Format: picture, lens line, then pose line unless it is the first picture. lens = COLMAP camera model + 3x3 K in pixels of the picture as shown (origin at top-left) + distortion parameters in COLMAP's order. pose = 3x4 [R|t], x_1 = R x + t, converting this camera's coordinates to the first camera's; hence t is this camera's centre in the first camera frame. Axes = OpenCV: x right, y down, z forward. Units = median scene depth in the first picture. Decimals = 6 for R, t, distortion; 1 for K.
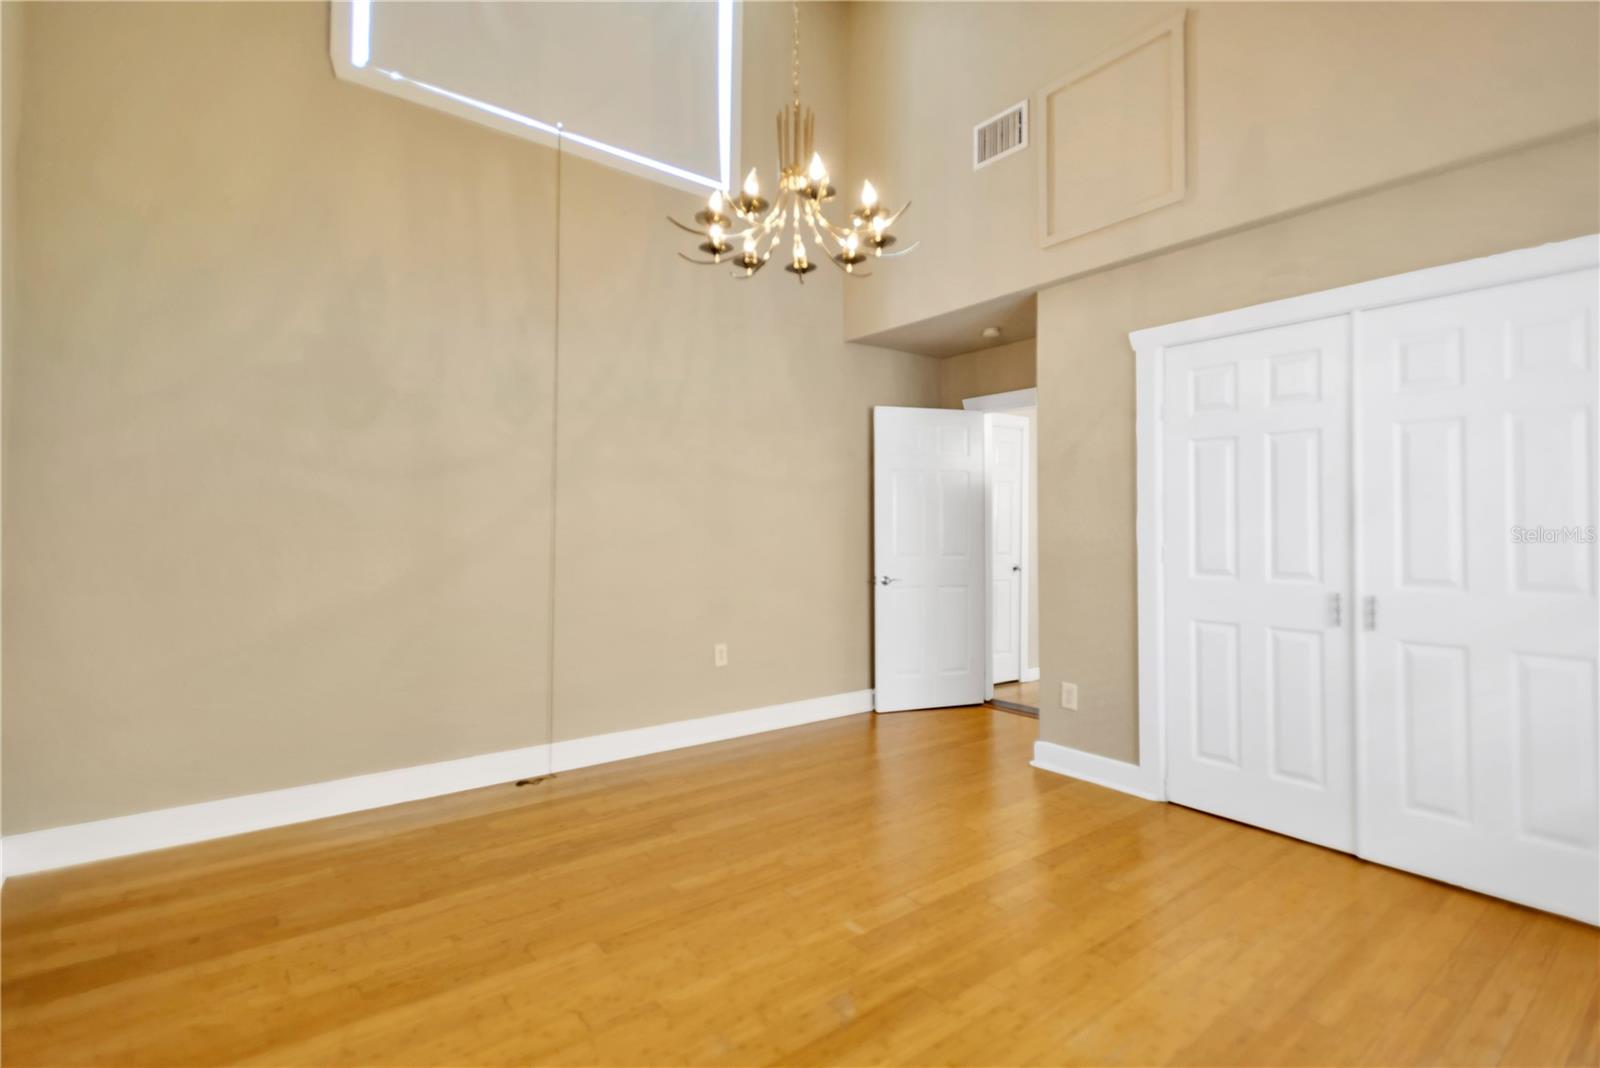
lens RADIAL K [[744.0, 0, 800.0], [0, 744.0, 528.5], [0, 0, 1]] dist [0.012314, 0.000092]
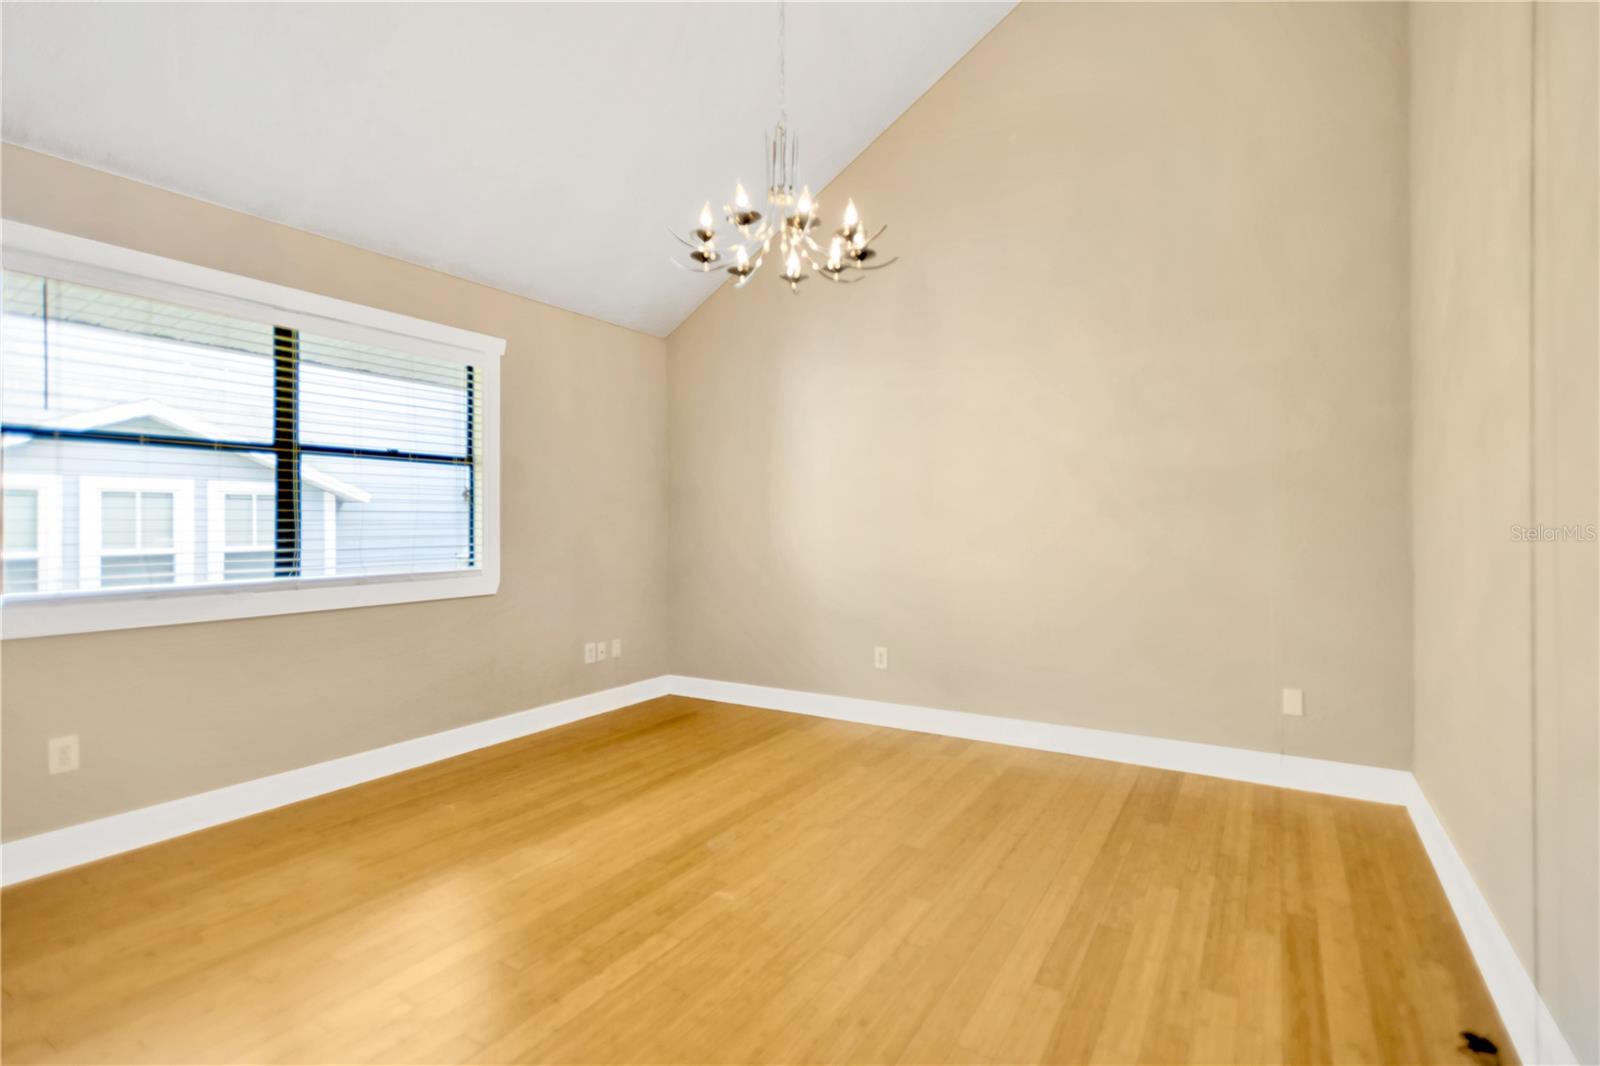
lens RADIAL K [[744.0, 0, 800.2], [0, 744.0, 527.1], [0, 0, 1]] dist [0.012314, 0.000092]
pose [[-0.939314, -0.001566, -0.343055, 0.324756], [-0.002899, 0.999990, 0.003373, 0.003911], [0.343046, 0.004163, -0.939309, 1.951274]]
